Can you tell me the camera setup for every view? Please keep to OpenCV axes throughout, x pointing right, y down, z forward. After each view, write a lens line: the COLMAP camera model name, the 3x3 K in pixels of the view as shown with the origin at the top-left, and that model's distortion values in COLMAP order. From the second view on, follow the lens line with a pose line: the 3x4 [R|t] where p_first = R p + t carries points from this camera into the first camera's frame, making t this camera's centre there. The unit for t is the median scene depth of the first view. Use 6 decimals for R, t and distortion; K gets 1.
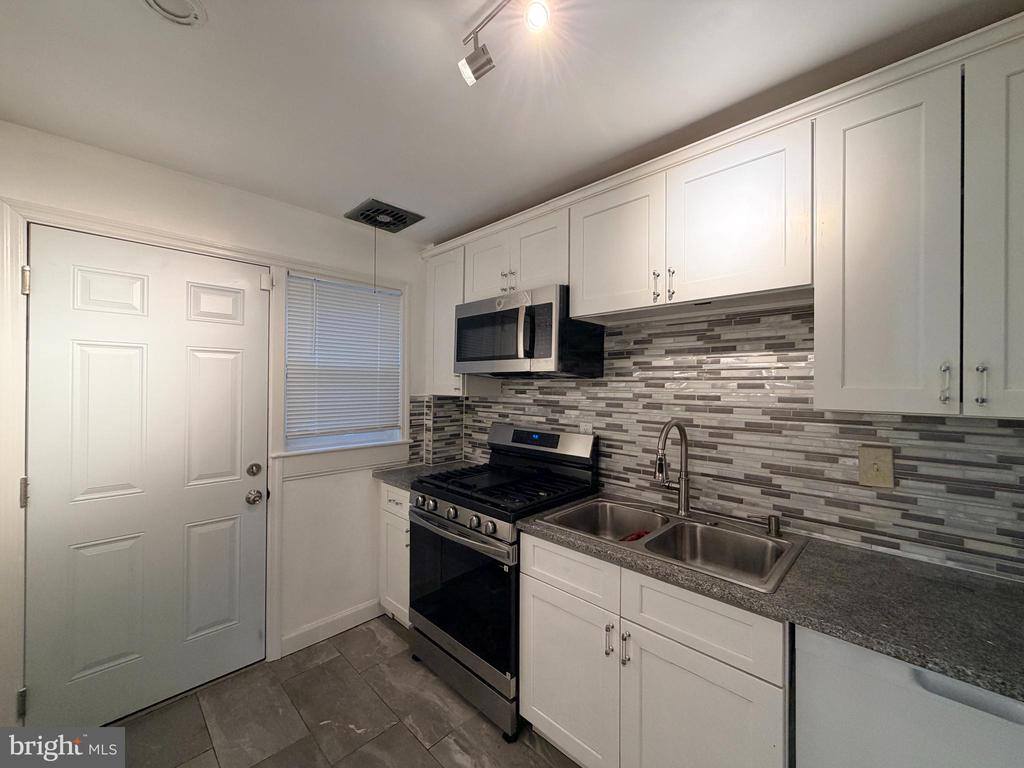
lens RADIAL K [[408.4, 0, 509.0], [0, 408.4, 383.9], [0, 0, 1]] dist [0.001003, -0.000030]
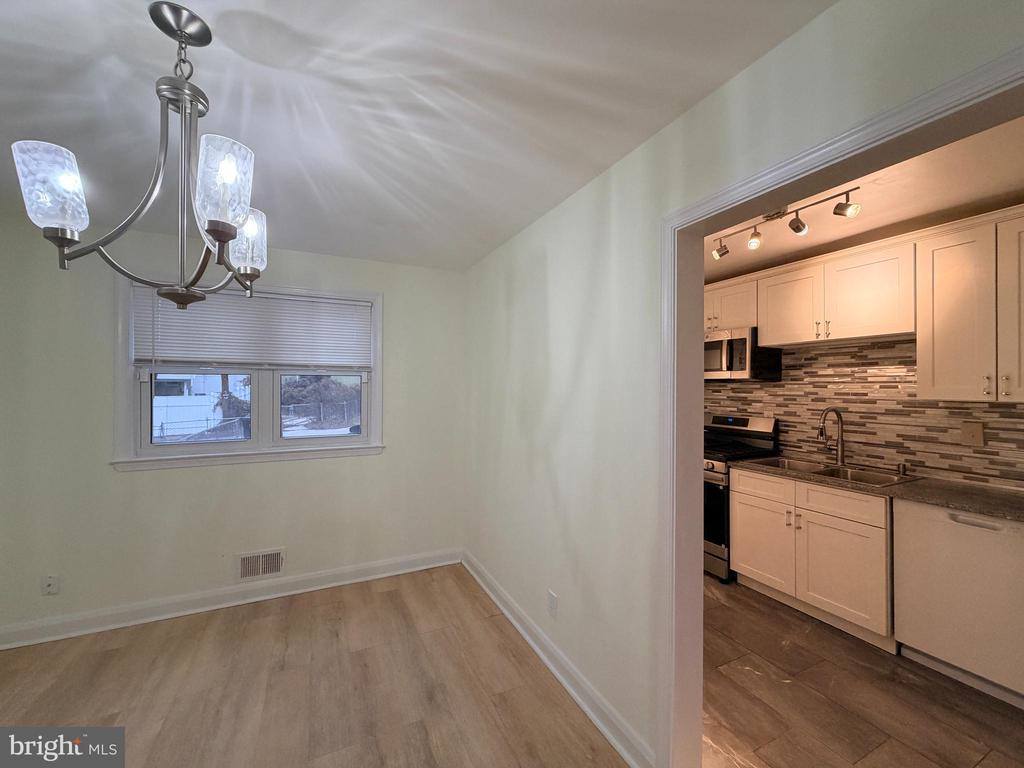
lens RADIAL K [[408.4, 0, 509.0], [0, 408.4, 383.9], [0, 0, 1]] dist [0.001003, -0.000030]
pose [[0.940564, -0.006827, -0.339547, -0.258691], [0.005360, 0.999972, -0.005257, -0.005556], [0.339574, 0.003124, 0.940574, -0.972915]]
